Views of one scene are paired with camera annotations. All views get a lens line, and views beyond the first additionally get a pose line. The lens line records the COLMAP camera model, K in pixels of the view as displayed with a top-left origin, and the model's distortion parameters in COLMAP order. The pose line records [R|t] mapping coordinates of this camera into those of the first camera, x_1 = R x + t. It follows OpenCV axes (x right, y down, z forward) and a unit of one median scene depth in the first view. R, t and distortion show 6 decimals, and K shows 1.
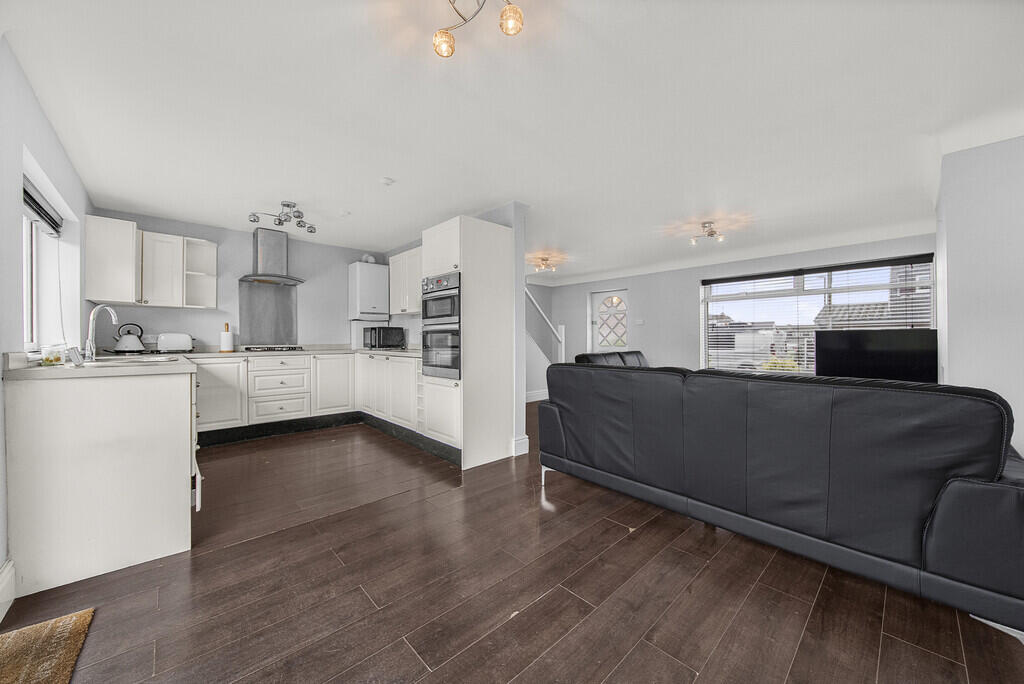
lens RADIAL K [[374.0, 0, 505.1], [0, 374.0, 342.4], [0, 0, 1]] dist [-0.001076, -0.000012]
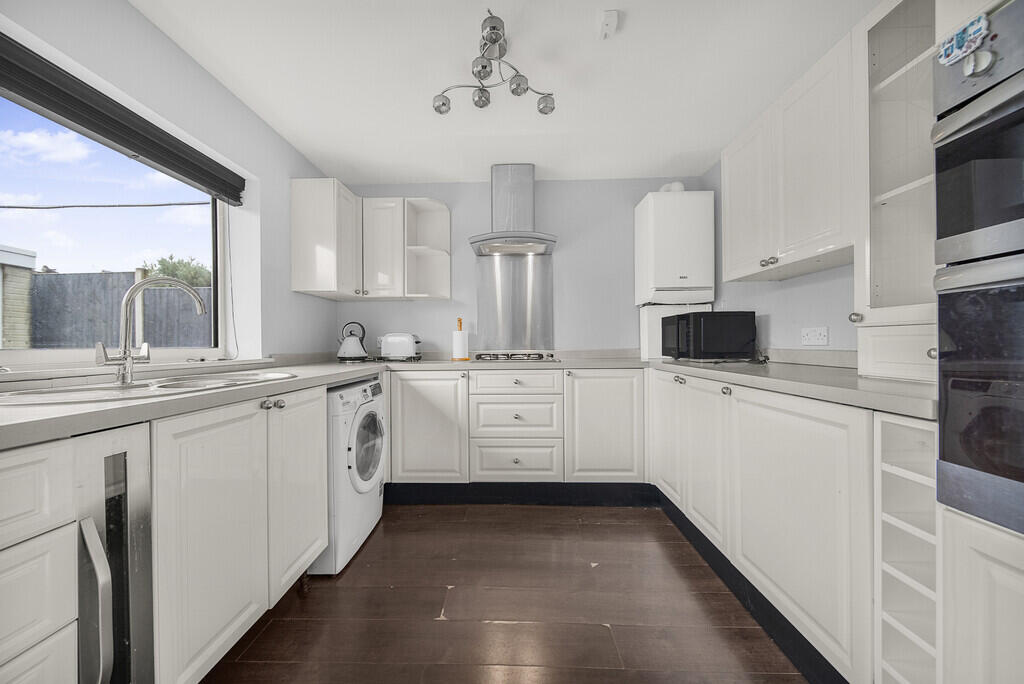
lens RADIAL K [[374.0, 0, 505.1], [0, 374.0, 342.4], [0, 0, 1]] dist [-0.001076, -0.000012]
pose [[0.720478, -0.006249, -0.693450, -0.208447], [0.002333, 0.999976, -0.006587, -0.002291], [0.693474, 0.003128, 0.720475, 0.562526]]
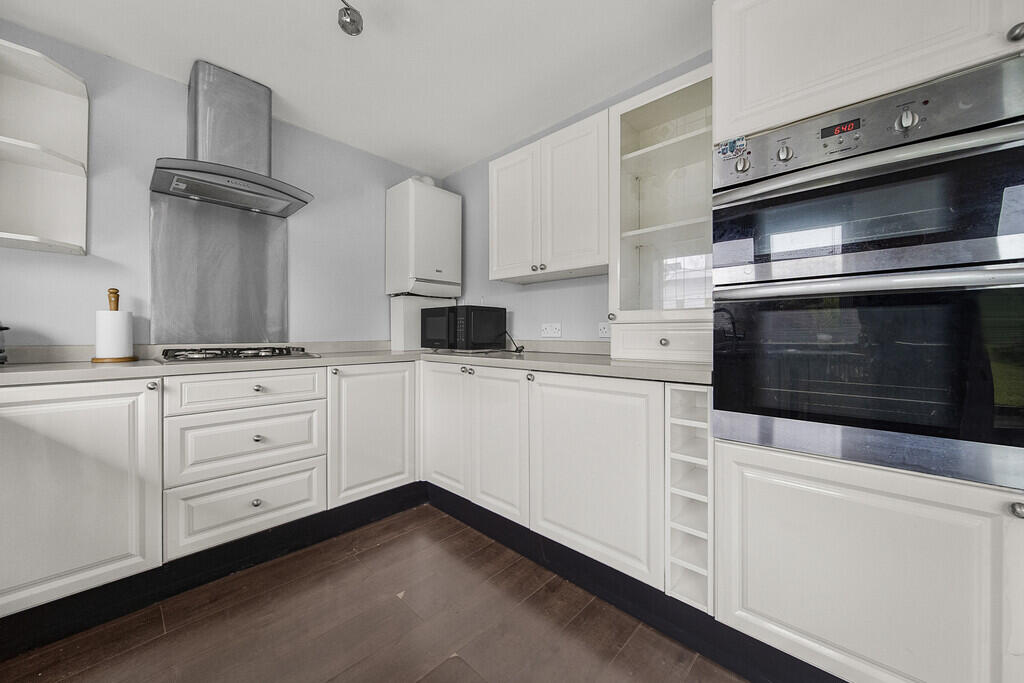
lens RADIAL K [[374.6, 0, 505.6], [0, 374.6, 333.6], [0, 0, 1]] dist [-0.000604, -0.000035]
pose [[0.997051, 0.002560, 0.076700, -0.357500], [-0.001808, 0.999950, -0.009866, -0.000666], [-0.076722, 0.009698, 0.997005, 0.569017]]
